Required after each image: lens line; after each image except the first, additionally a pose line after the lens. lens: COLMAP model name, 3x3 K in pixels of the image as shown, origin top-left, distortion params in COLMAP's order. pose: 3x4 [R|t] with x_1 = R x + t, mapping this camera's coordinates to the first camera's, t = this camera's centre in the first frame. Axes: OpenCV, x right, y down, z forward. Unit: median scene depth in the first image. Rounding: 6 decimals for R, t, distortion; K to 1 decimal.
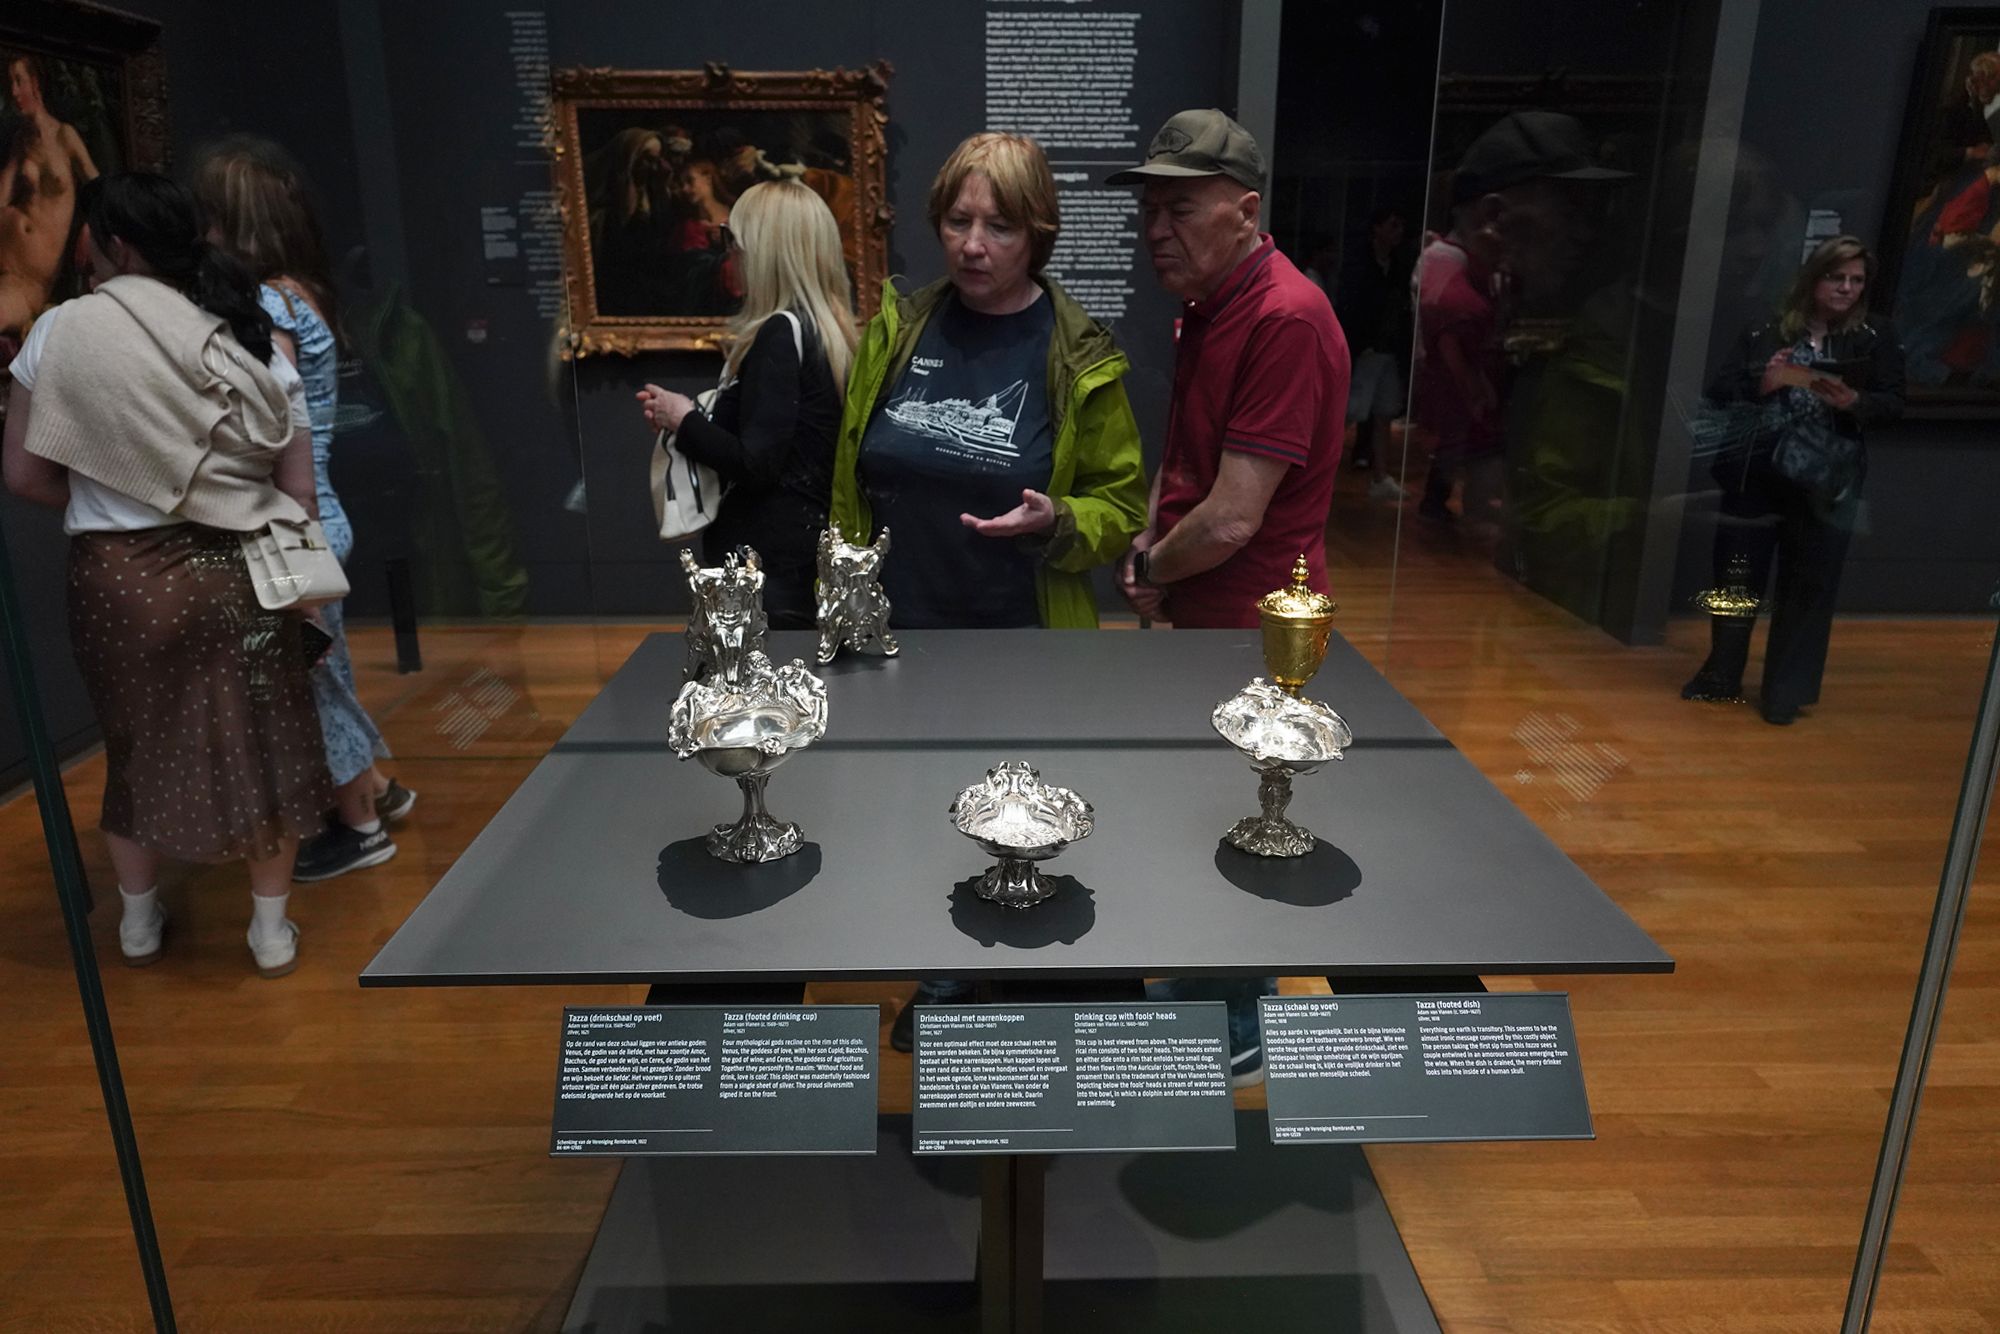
lens RADIAL K [[1364.1, 0, 992.7], [0, 1364.1, 680.7], [0, 0, 1]] dist [-0.011579, -0.000874]
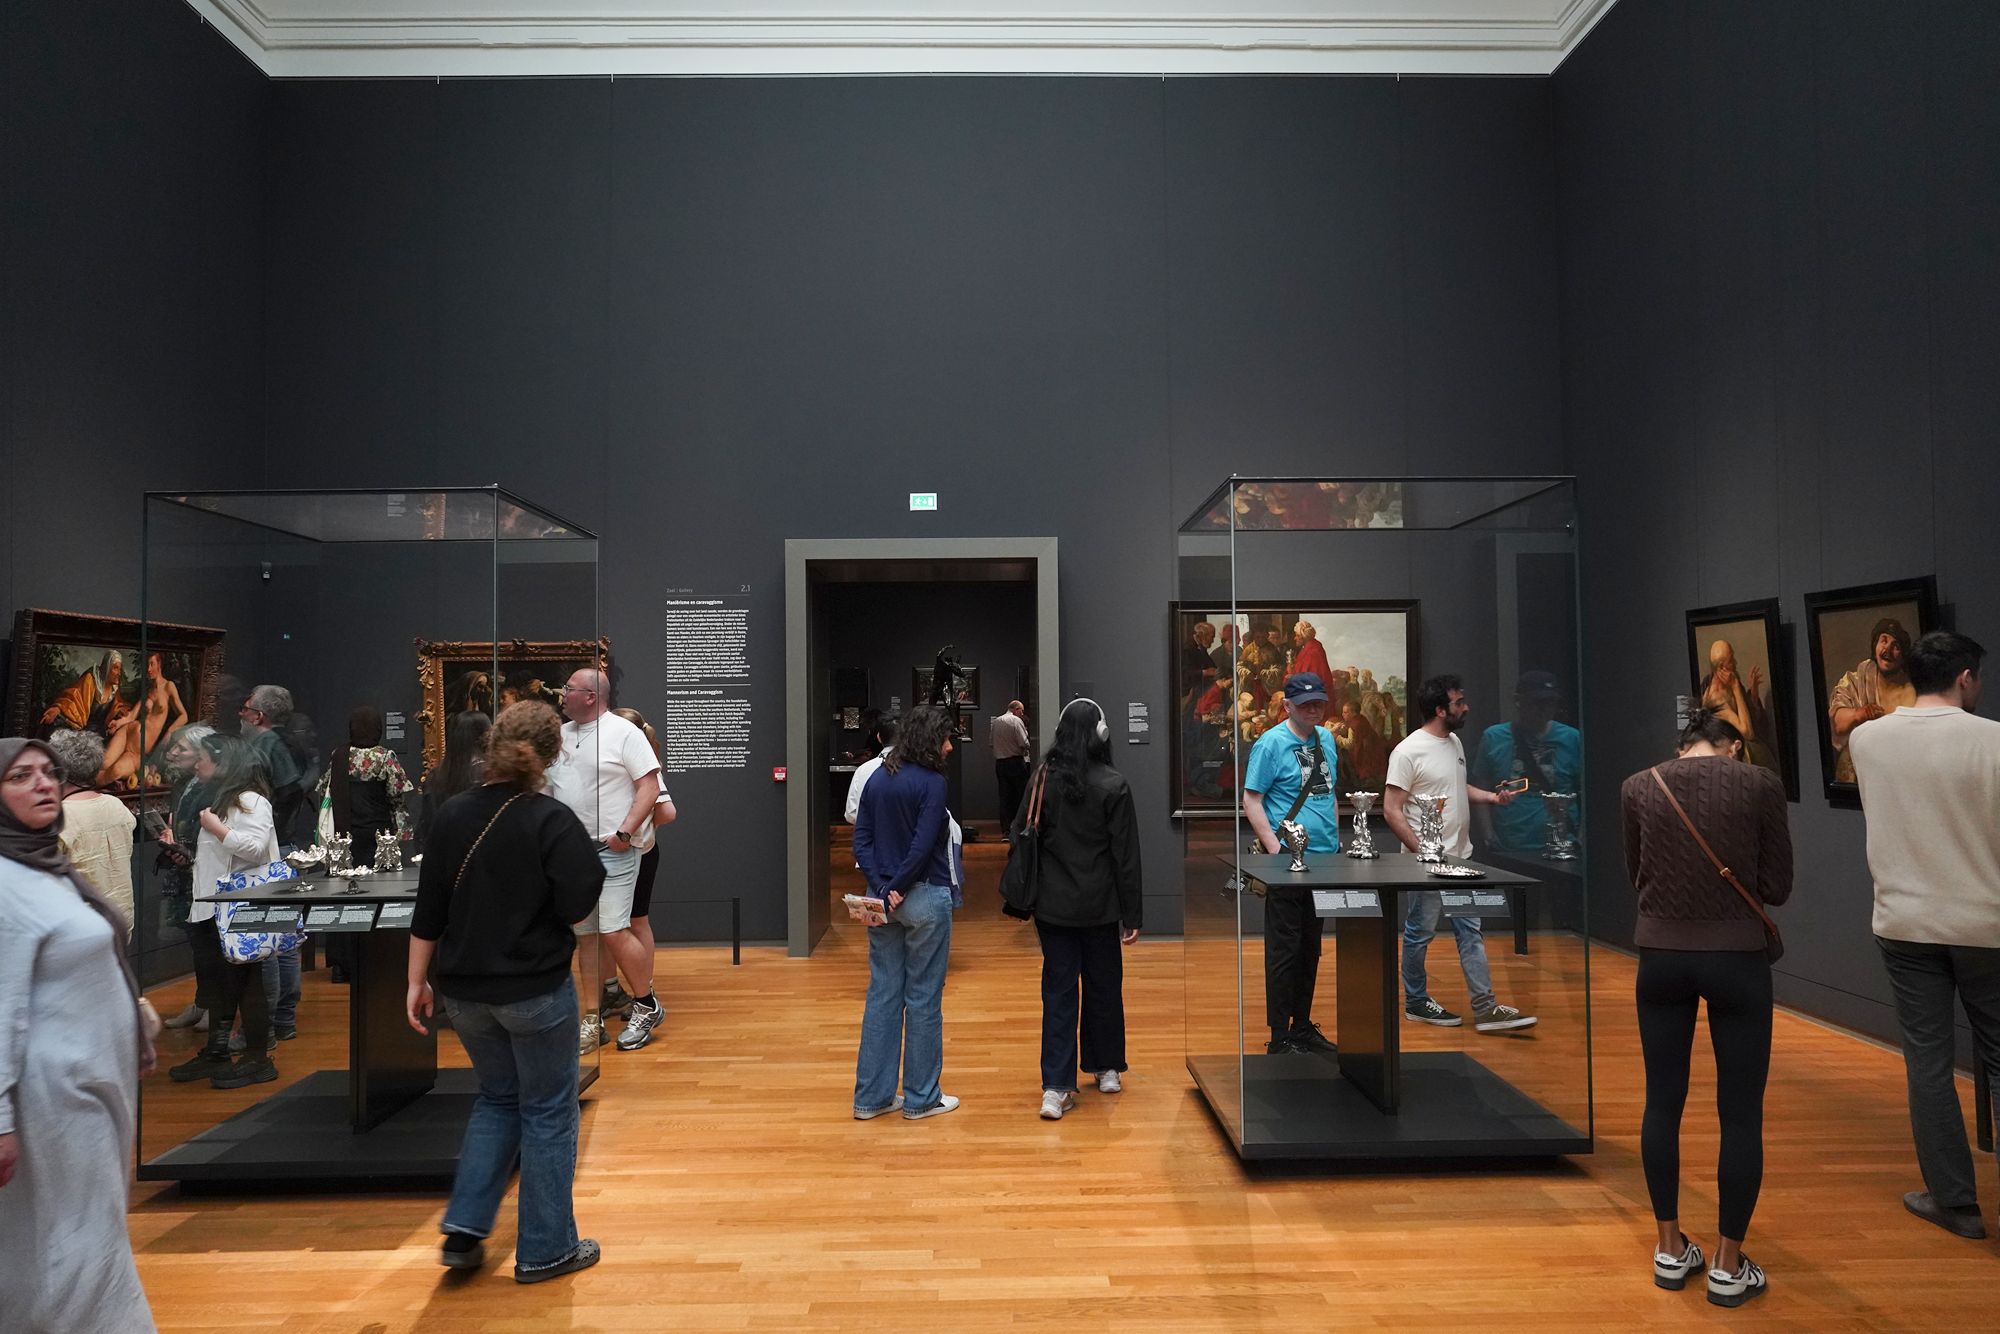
lens RADIAL K [[1364.1, 0, 1010.2], [0, 1364.1, 664.1], [0, 0, 1]] dist [-0.011579, -0.000874]
pose [[0.999846, -0.012845, -0.011944, 0.493870], [0.008125, 0.942671, -0.333624, 0.211891], [0.015545, 0.333475, 0.942631, -0.747387]]
